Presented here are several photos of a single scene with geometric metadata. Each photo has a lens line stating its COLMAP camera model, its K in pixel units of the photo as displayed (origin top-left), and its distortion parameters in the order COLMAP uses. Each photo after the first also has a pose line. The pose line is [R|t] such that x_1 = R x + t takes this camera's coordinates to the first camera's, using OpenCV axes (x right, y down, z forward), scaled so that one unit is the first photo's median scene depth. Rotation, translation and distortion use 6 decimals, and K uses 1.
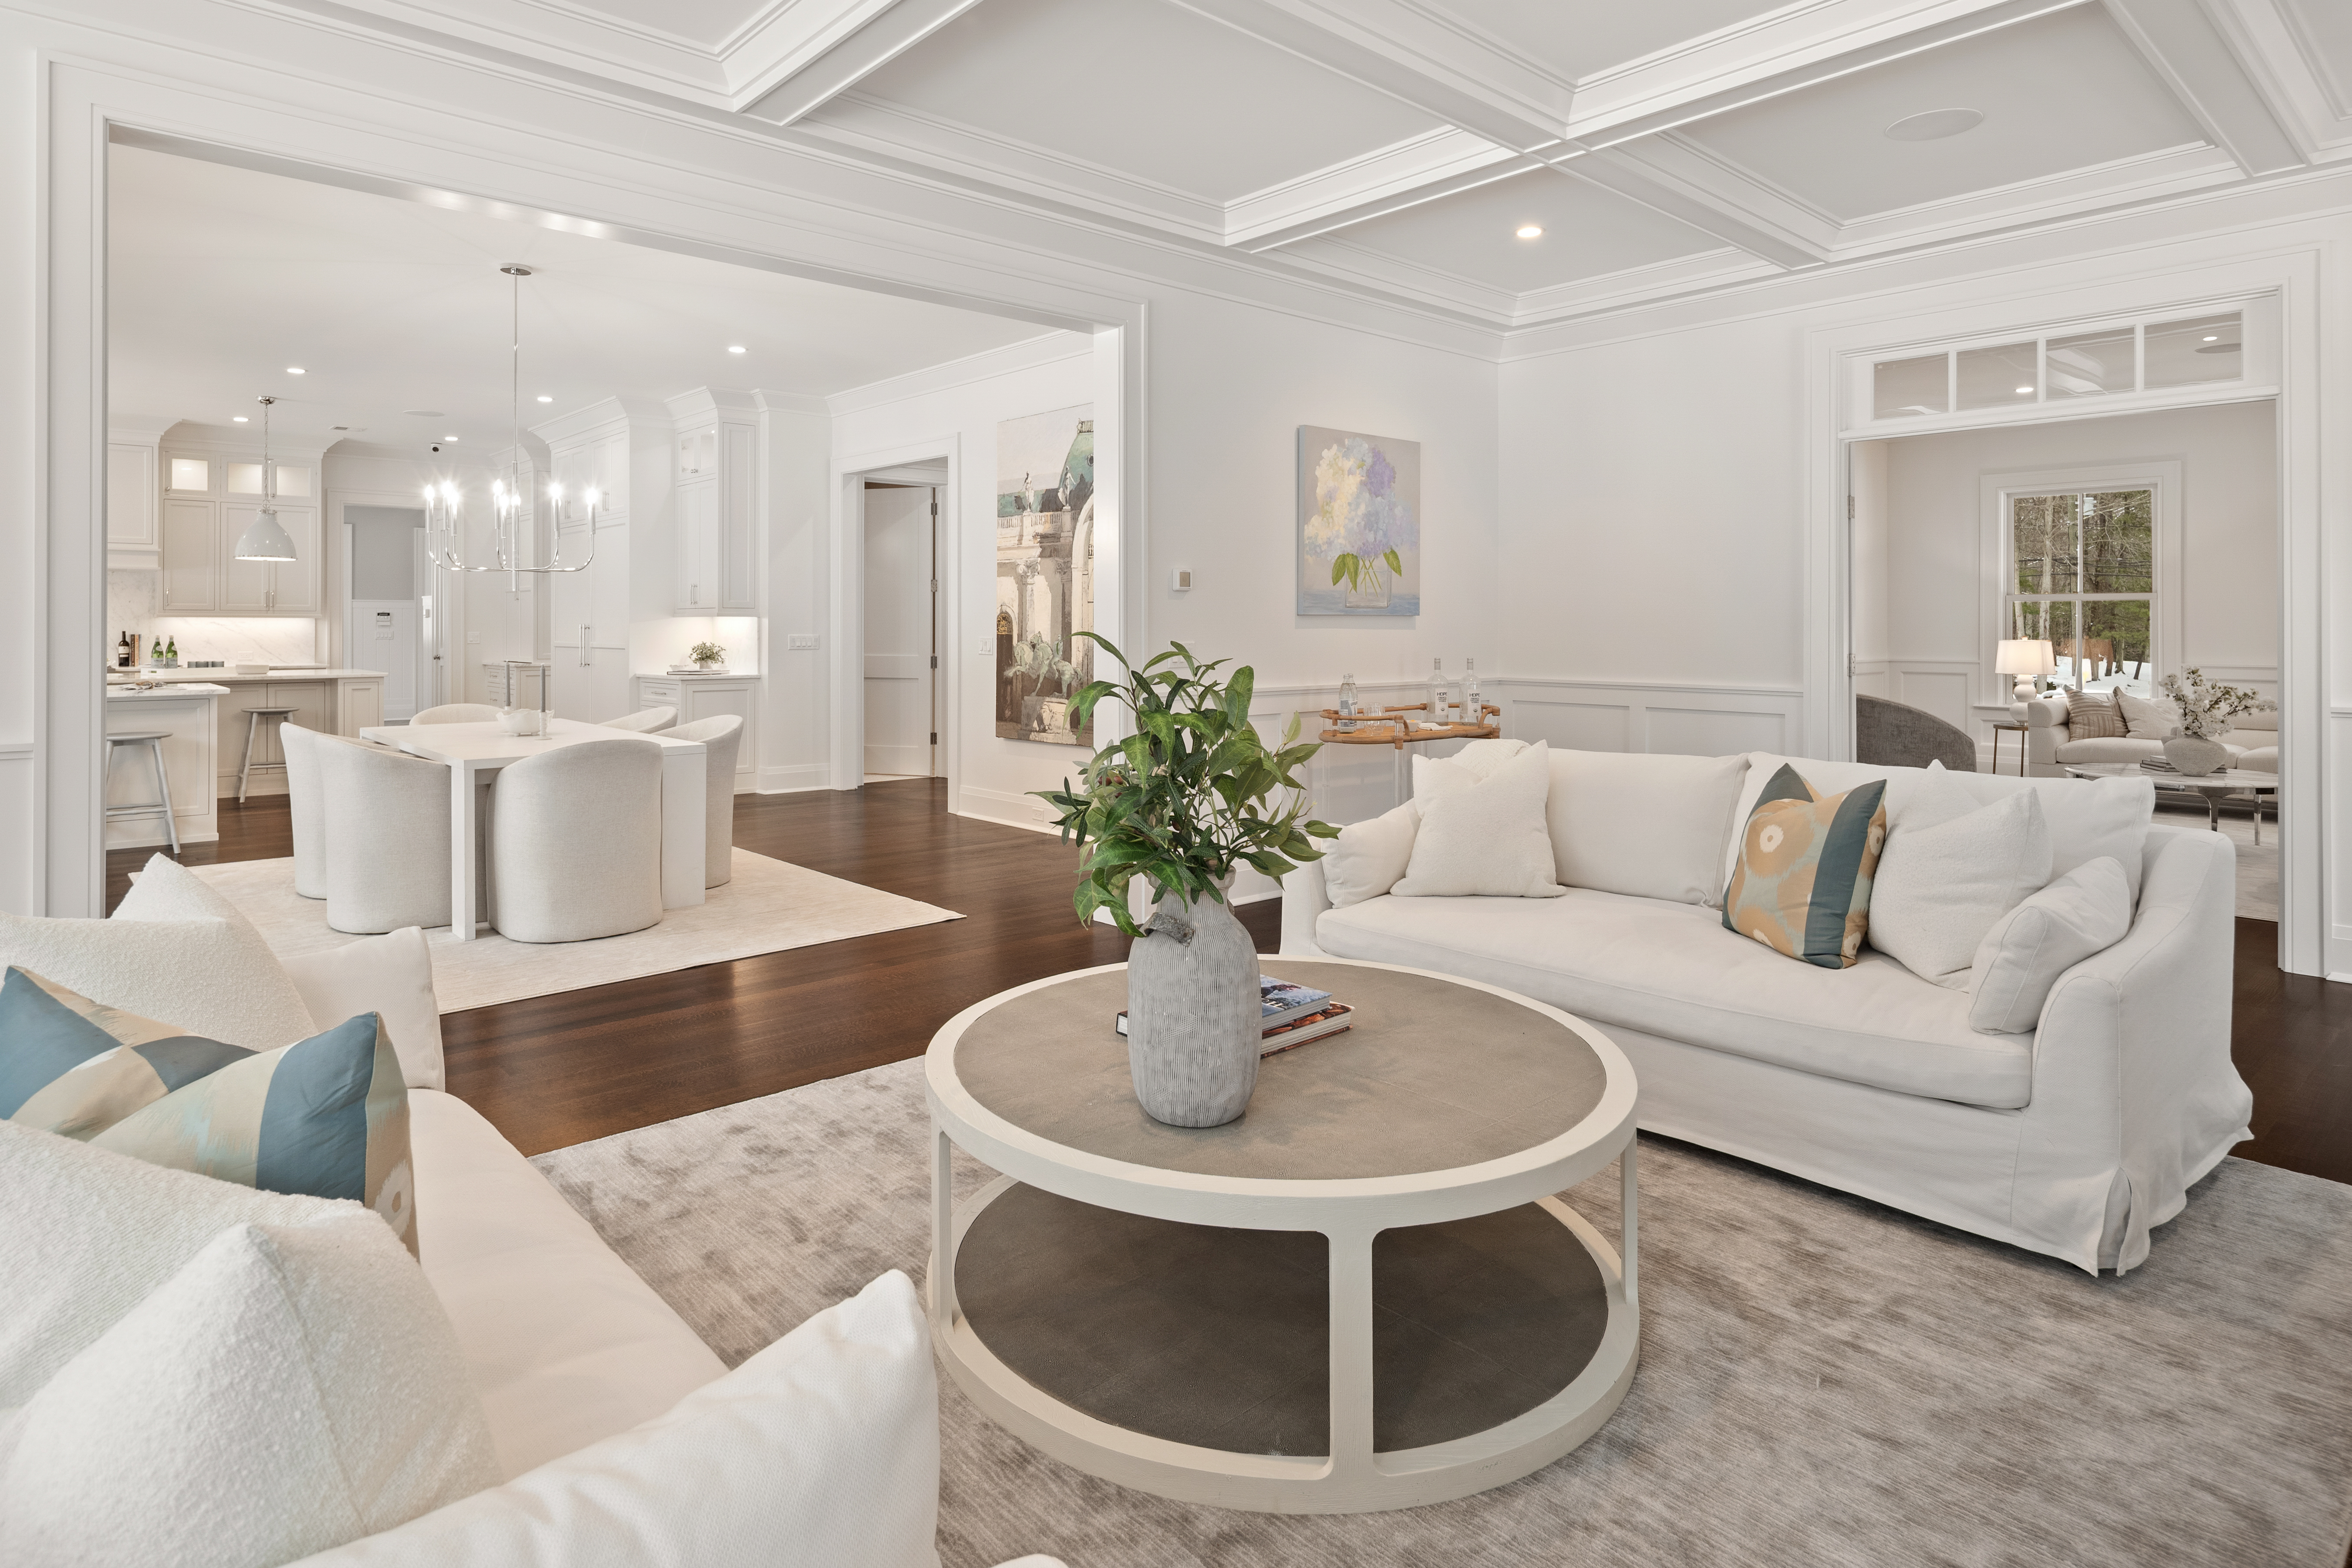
lens RADIAL K [[1295.2, 0, 1172.2], [0, 1295.2, 627.2], [0, 0, 1]] dist [-0.000978, -0.001092]
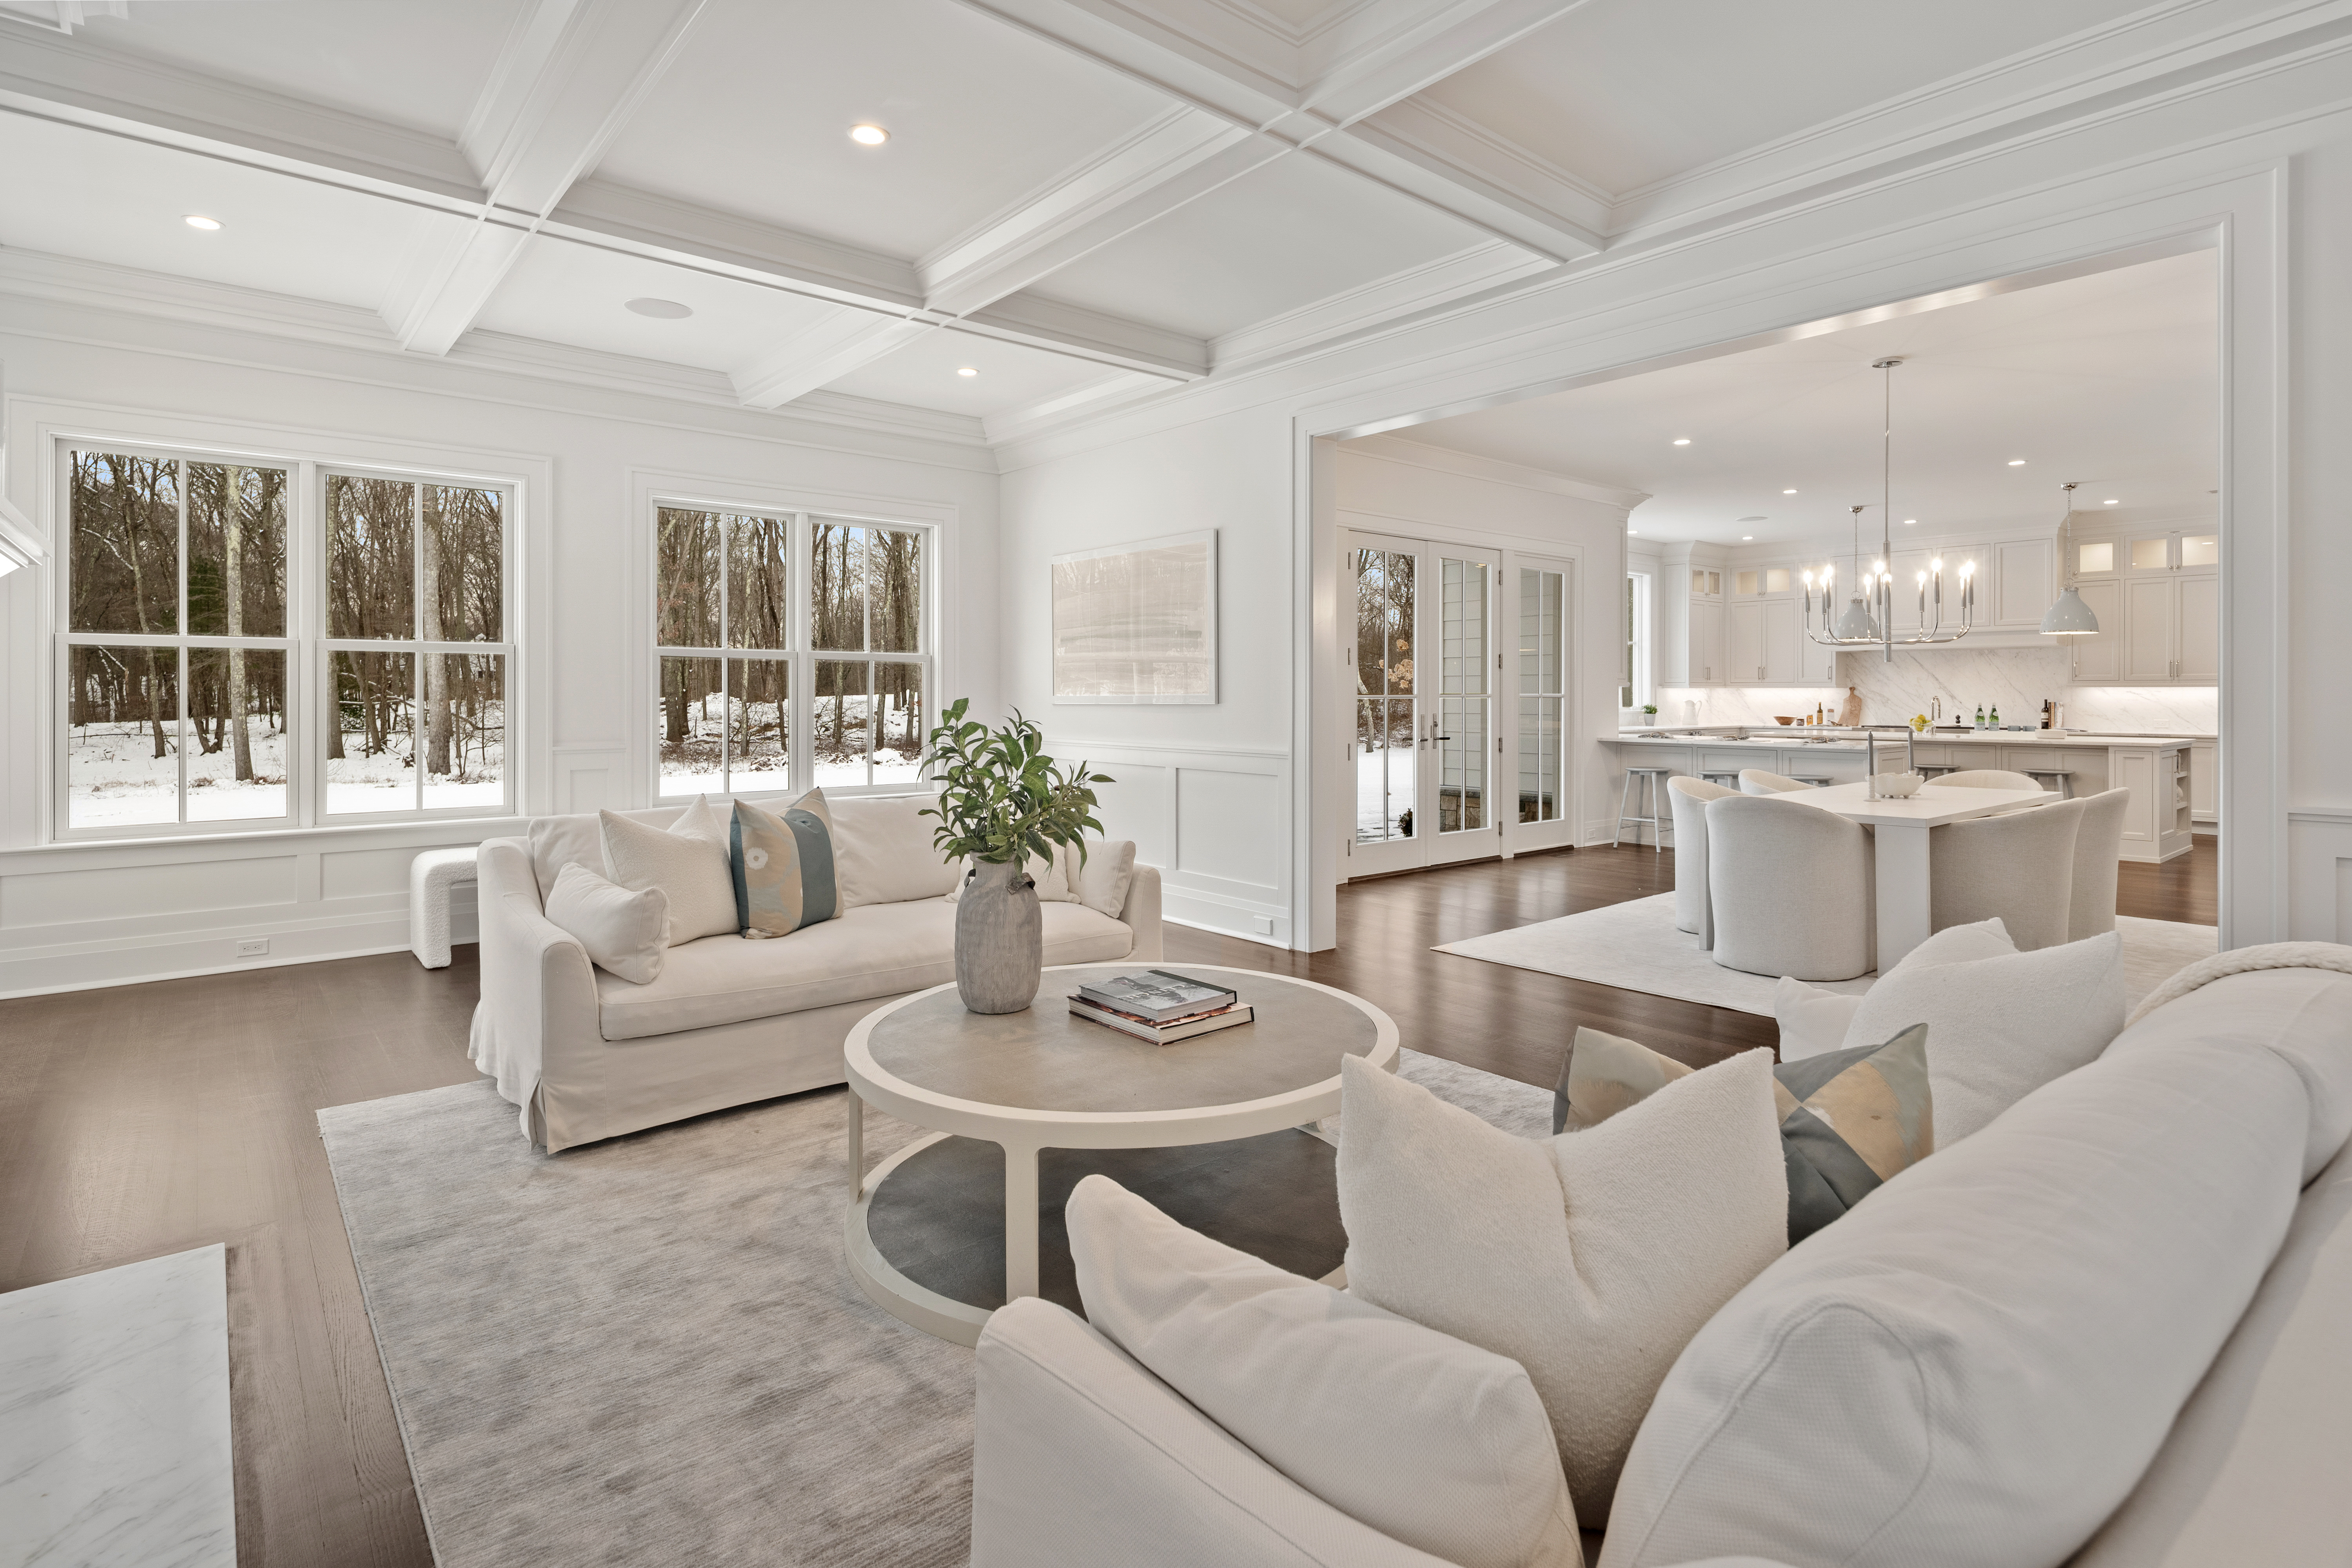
lens RADIAL K [[1195.9, 0, 1174.2], [0, 1195.9, 697.3], [0, 0, 1]] dist [0.011412, -0.005586]
pose [[-0.037098, 0.001615, -0.999310, 0.317083], [0.000353, 0.999999, 0.001603, -0.001097], [0.999312, -0.000294, -0.037099, 0.275846]]
